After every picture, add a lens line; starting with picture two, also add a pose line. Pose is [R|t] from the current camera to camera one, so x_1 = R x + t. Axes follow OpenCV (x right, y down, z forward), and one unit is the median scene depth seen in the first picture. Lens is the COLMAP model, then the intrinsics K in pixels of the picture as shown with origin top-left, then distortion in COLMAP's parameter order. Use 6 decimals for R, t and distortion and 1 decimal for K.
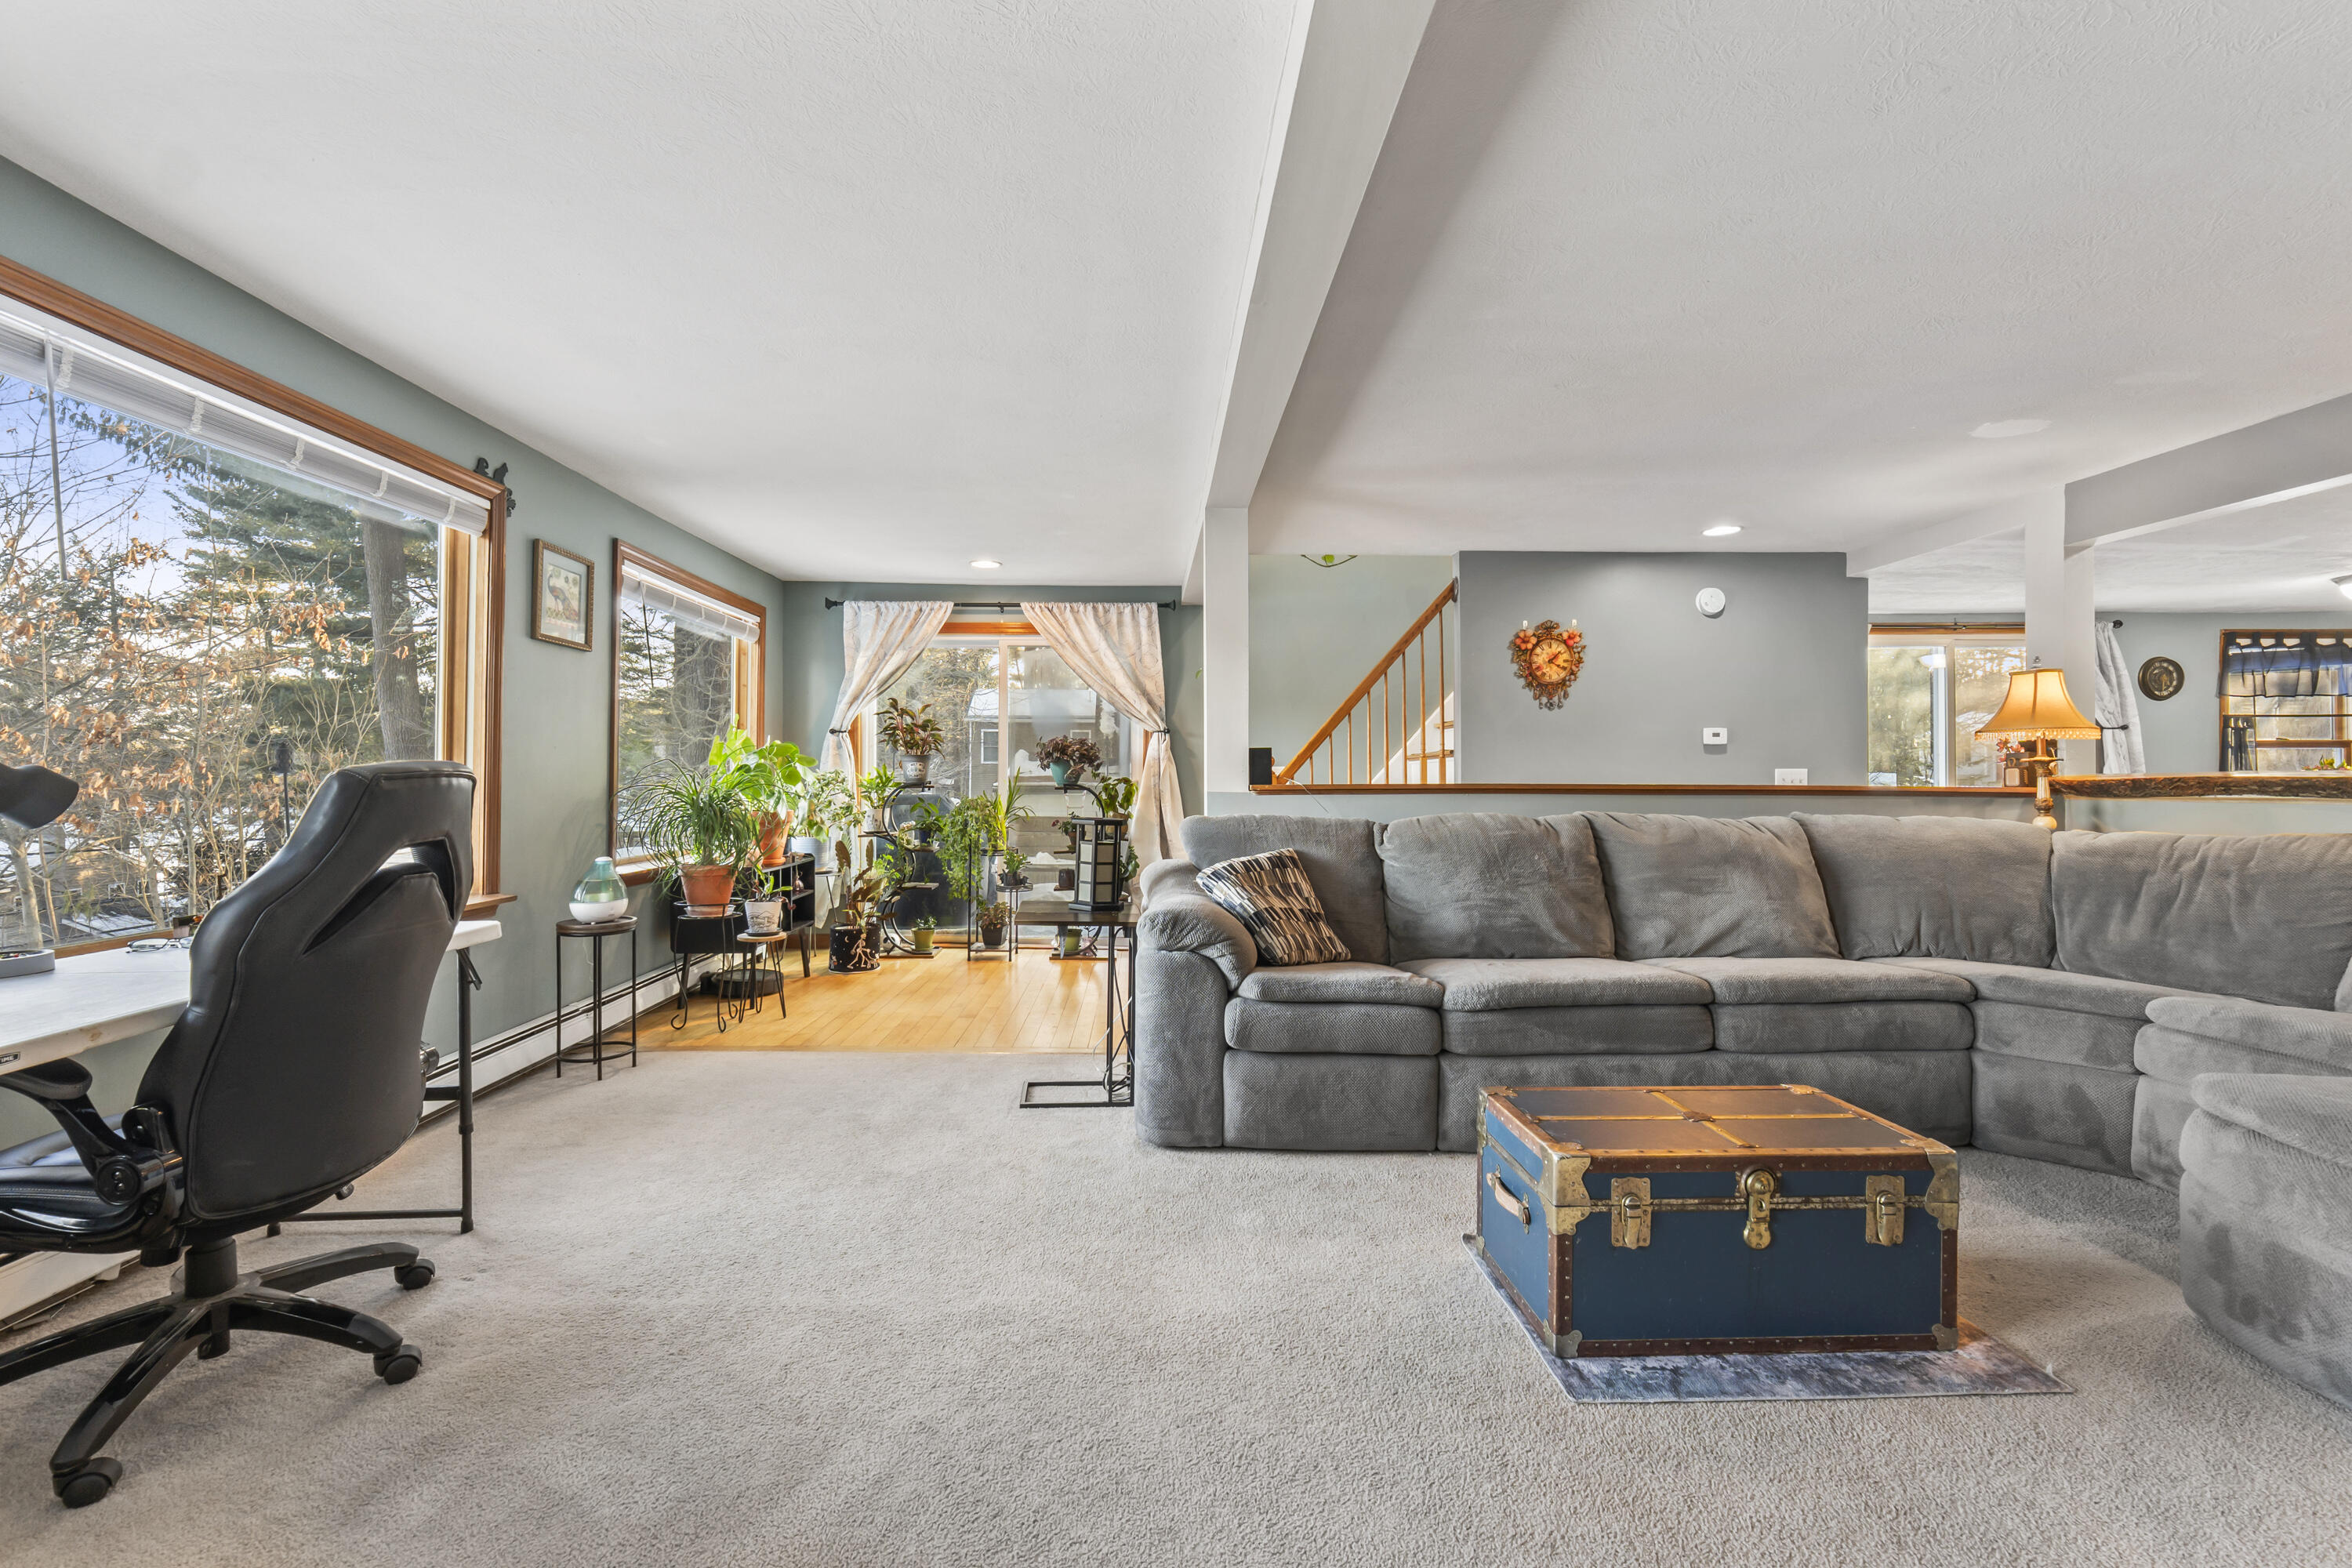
lens RADIAL K [[998.7, 0, 1175.5], [0, 998.7, 776.3], [0, 0, 1]] dist [-0.005409, -0.000697]
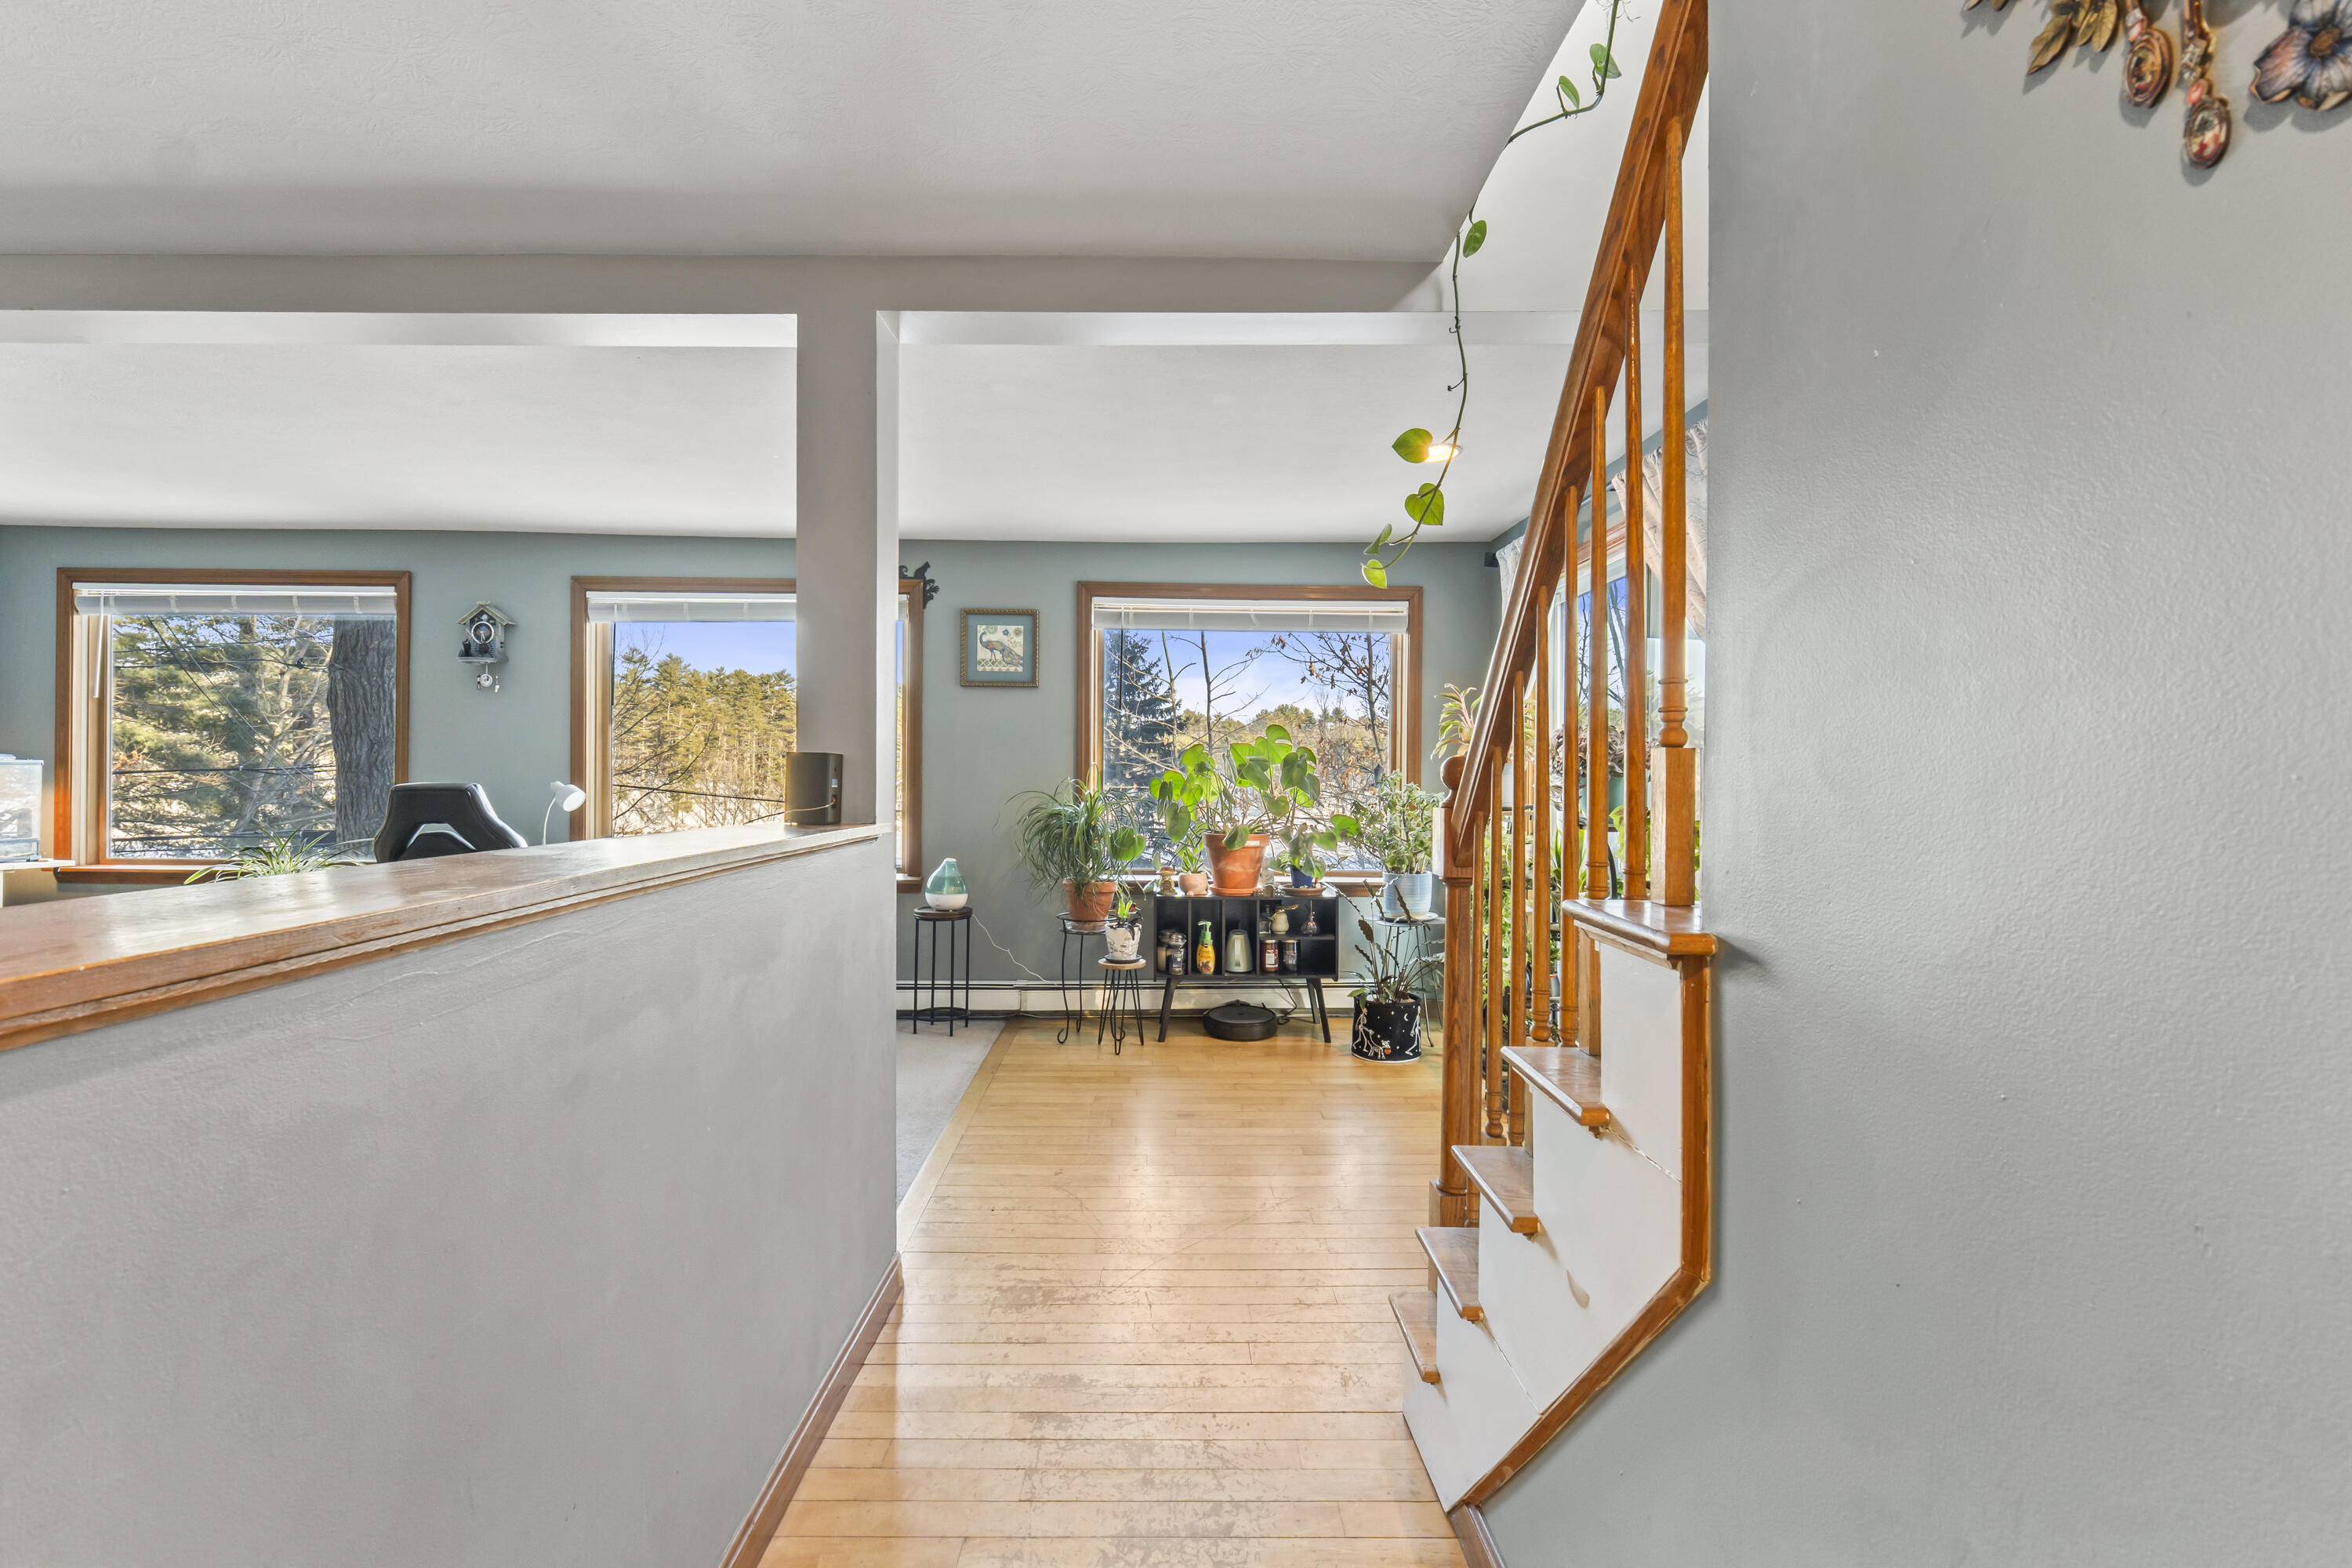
lens RADIAL K [[998.7, 0, 1155.1], [0, 998.7, 786.0], [0, 0, 1]] dist [-0.005409, -0.000697]
pose [[-0.043581, 0.003180, -0.999045, 0.686139], [-0.006722, 0.999971, 0.003476, -0.014213], [0.999027, 0.006867, -0.043559, 1.378814]]
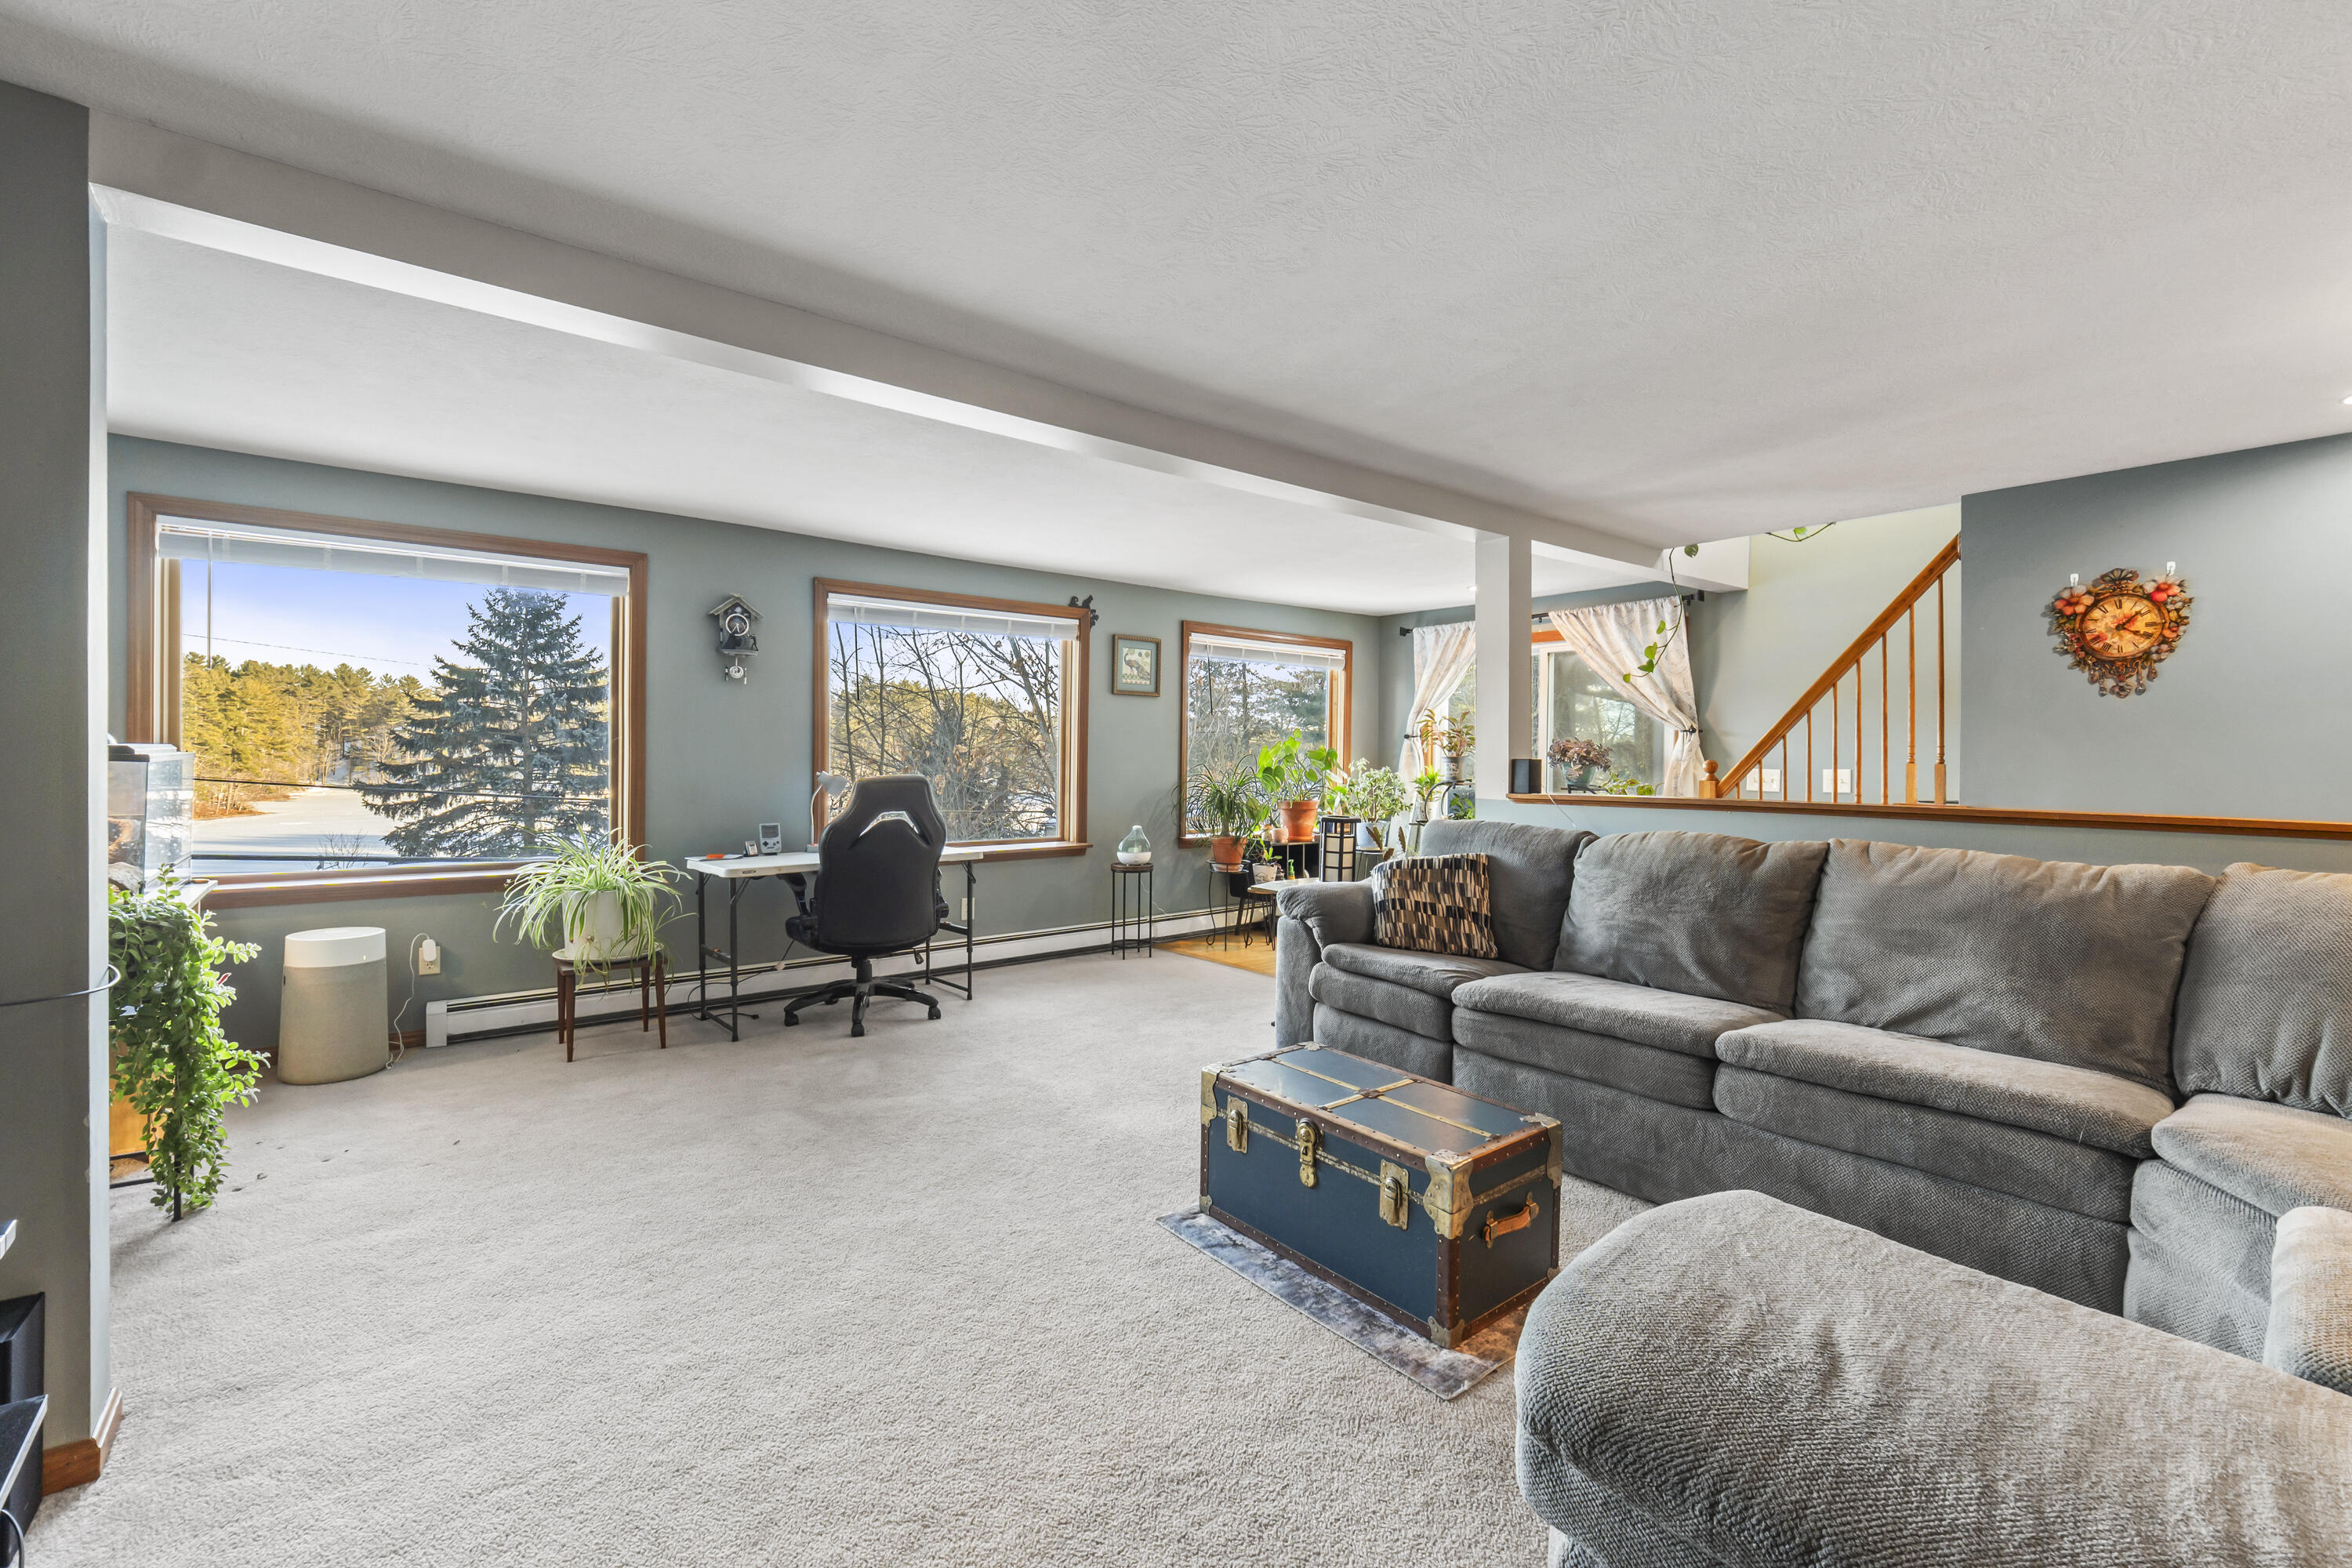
lens RADIAL K [[998.7, 0, 1147.4], [0, 998.7, 766.5], [0, 0, 1]] dist [-0.005409, -0.000697]
pose [[0.581177, 0.009856, -0.813717, 0.813253], [-0.003510, 0.999948, 0.009604, -0.033036], [0.813769, -0.002725, 0.581181, 0.063771]]
